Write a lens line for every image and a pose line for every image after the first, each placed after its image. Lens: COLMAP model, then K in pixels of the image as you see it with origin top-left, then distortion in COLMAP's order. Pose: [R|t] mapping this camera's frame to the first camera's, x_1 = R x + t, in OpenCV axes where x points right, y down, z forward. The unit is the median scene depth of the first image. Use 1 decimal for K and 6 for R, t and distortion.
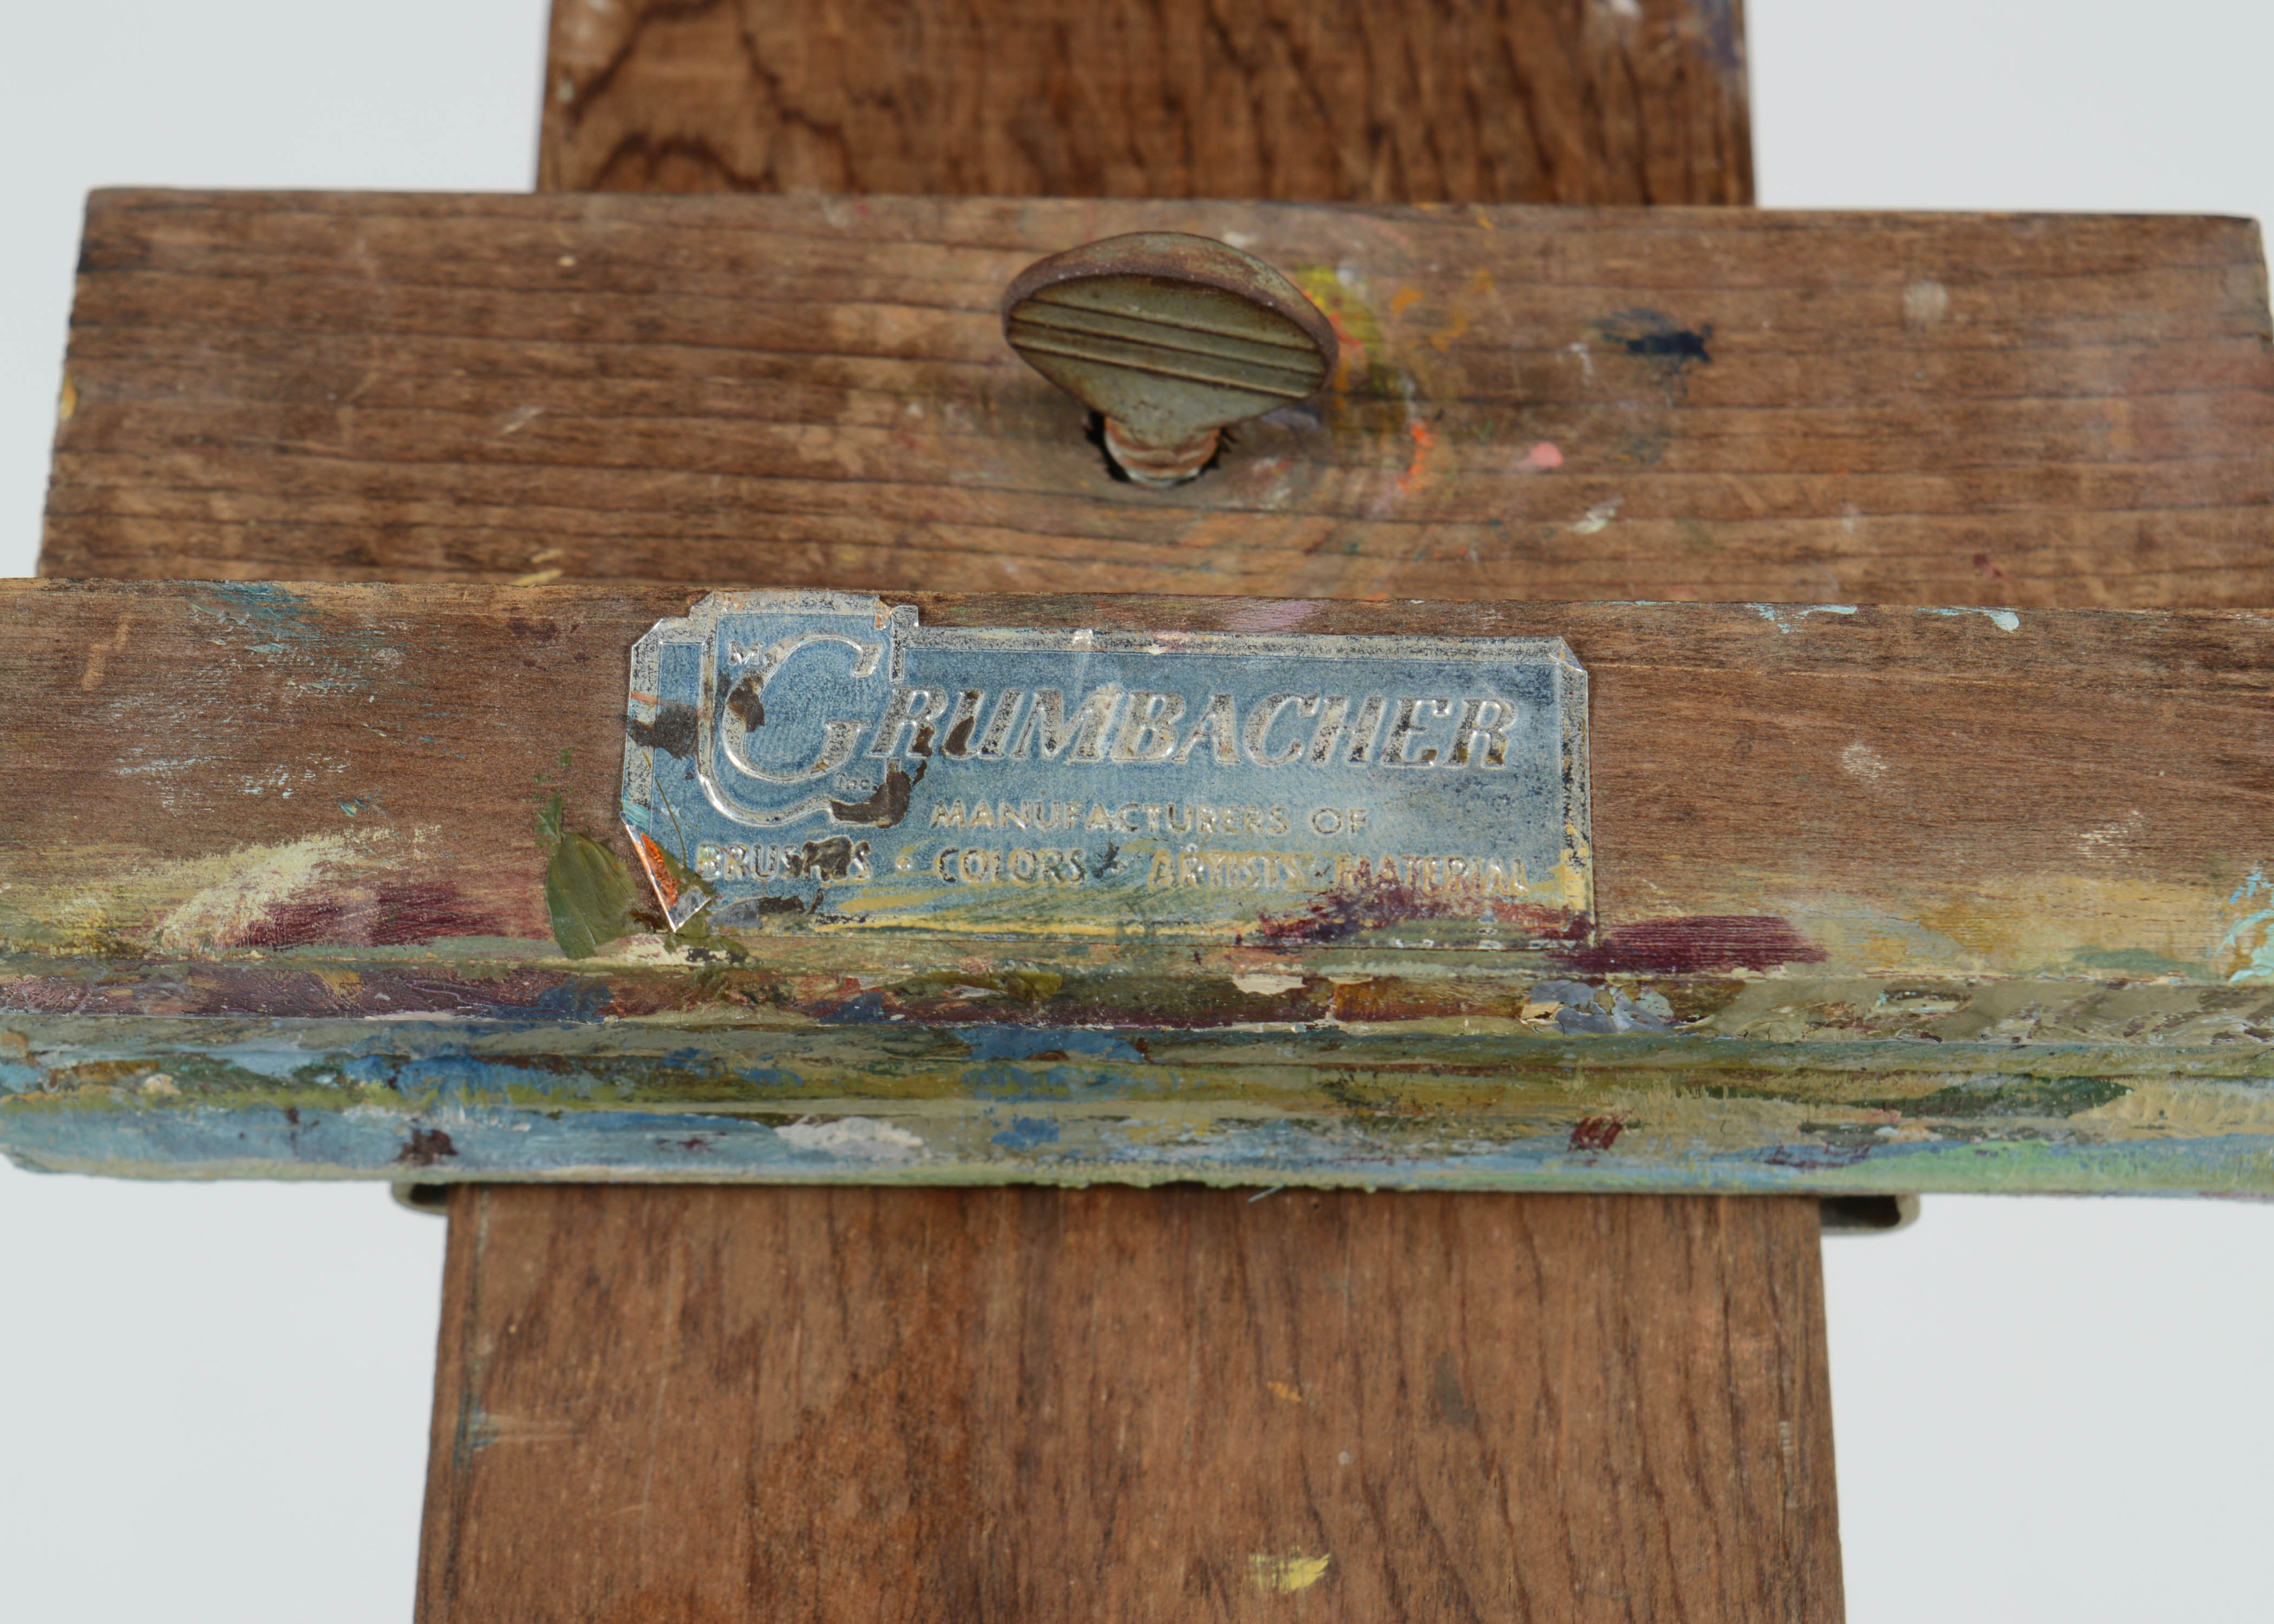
lens RADIAL K [[5412.3, 0, 1137.0], [0, 5412.3, 812.0], [0, 0, 1]] dist [0.068244, -0.080420]
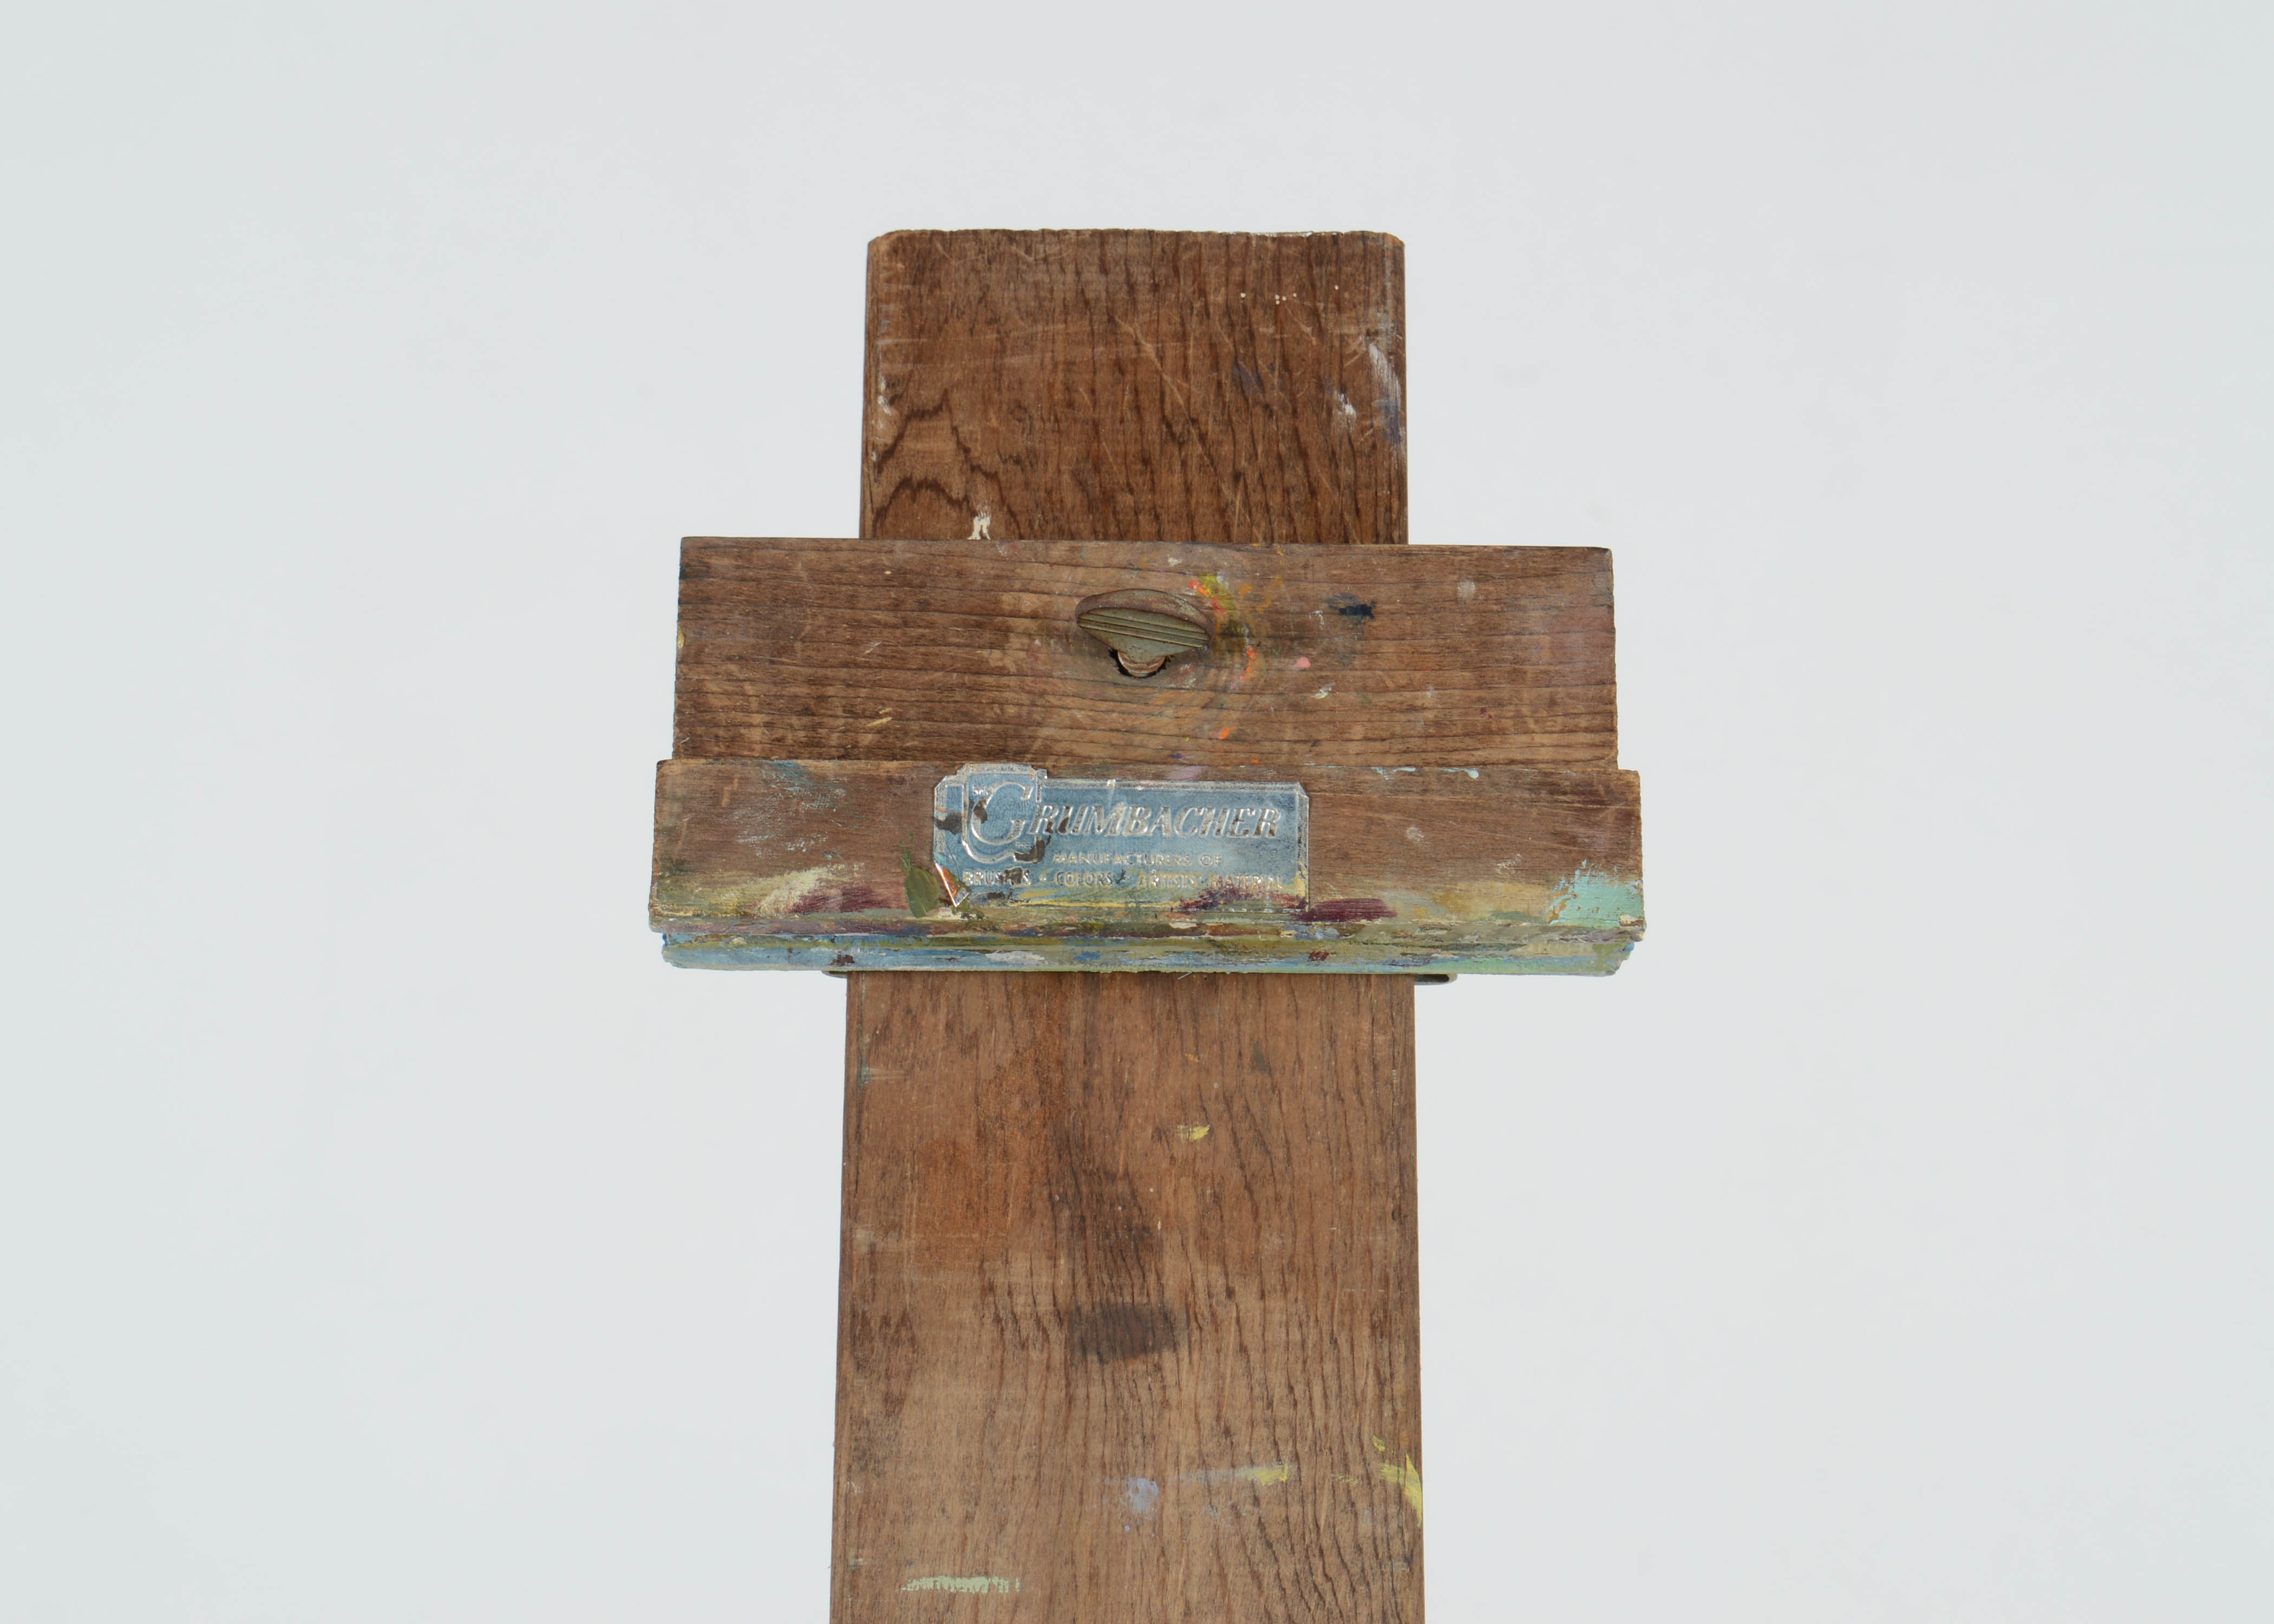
lens RADIAL K [[5412.3, 0, 1137.0], [0, 5412.3, 812.0], [0, 0, 1]] dist [0.068244, -0.080420]
pose [[0.999987, -0.001993, 0.004606, -0.008918], [0.001278, 0.988617, 0.150446, -0.372540], [-0.004854, -0.150439, 0.988607, -1.411141]]
